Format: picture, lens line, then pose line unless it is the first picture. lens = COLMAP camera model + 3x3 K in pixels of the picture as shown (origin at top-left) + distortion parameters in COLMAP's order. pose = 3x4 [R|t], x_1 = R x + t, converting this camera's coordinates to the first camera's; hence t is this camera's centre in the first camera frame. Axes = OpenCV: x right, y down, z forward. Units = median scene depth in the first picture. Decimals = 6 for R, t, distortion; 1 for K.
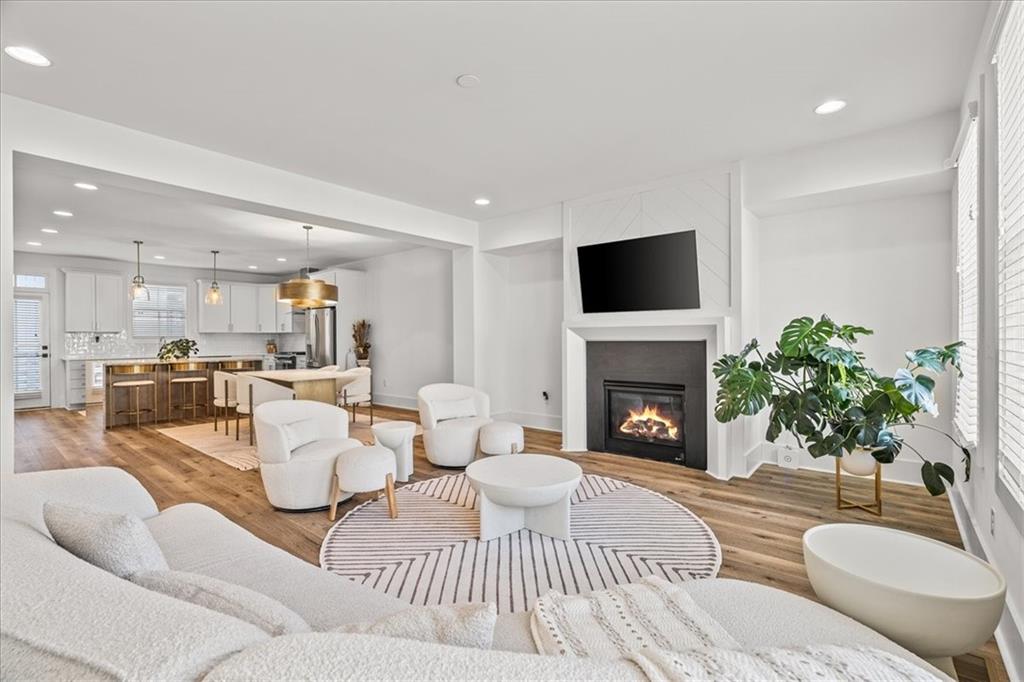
lens RADIAL K [[457.9, 0, 515.2], [0, 457.9, 340.5], [0, 0, 1]] dist [-0.000169, 0.000827]
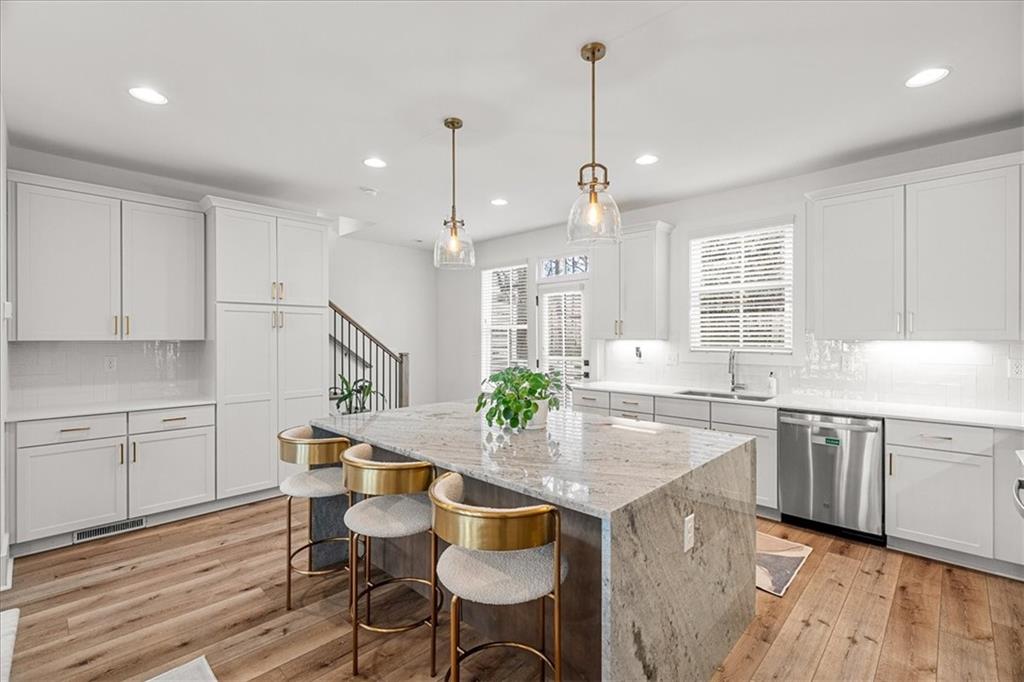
lens RADIAL K [[457.9, 0, 515.2], [0, 457.9, 340.5], [0, 0, 1]] dist [-0.000169, 0.000827]
pose [[-0.070407, 0.010166, -0.997467, -0.388246], [-0.002922, 0.999942, 0.010398, -0.024129], [0.997514, 0.003646, -0.070373, 0.995212]]
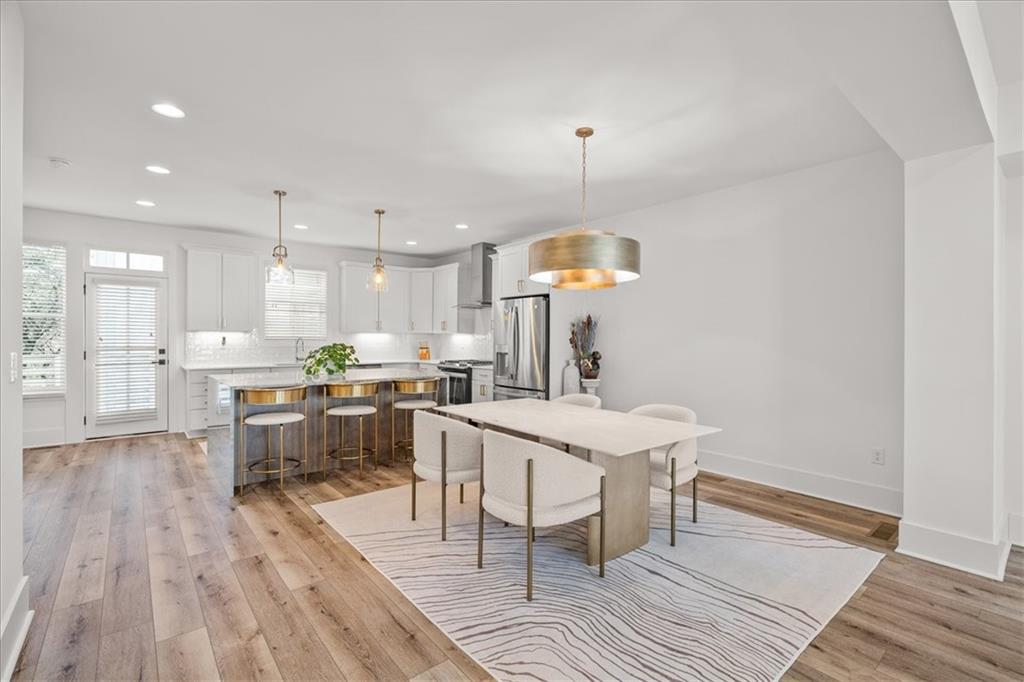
lens RADIAL K [[457.9, 0, 515.2], [0, 457.9, 340.5], [0, 0, 1]] dist [-0.000169, 0.000827]
pose [[0.984548, 0.013184, -0.174617, -0.351946], [-0.012600, 0.999911, 0.004451, -0.013161], [0.174660, -0.002182, 0.984626, 0.389677]]
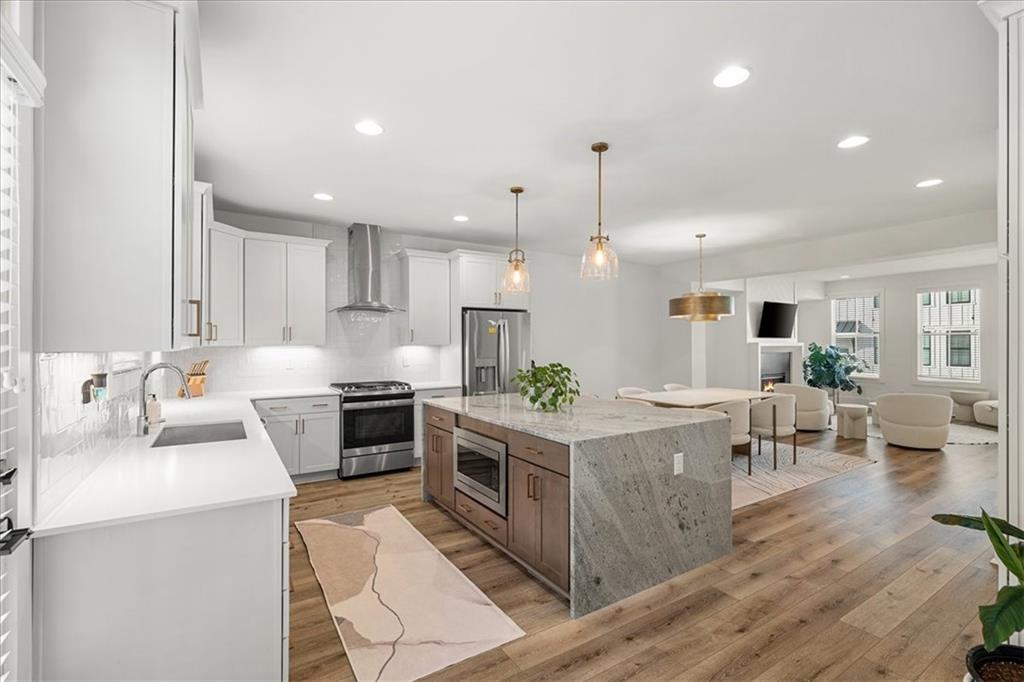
lens RADIAL K [[457.9, 0, 515.2], [0, 457.9, 340.5], [0, 0, 1]] dist [-0.000169, 0.000827]
pose [[0.303495, 0.008737, 0.952793, -1.163489], [0.004169, 0.999936, -0.010497, -0.021432], [-0.952824, 0.007157, 0.303439, 0.868153]]
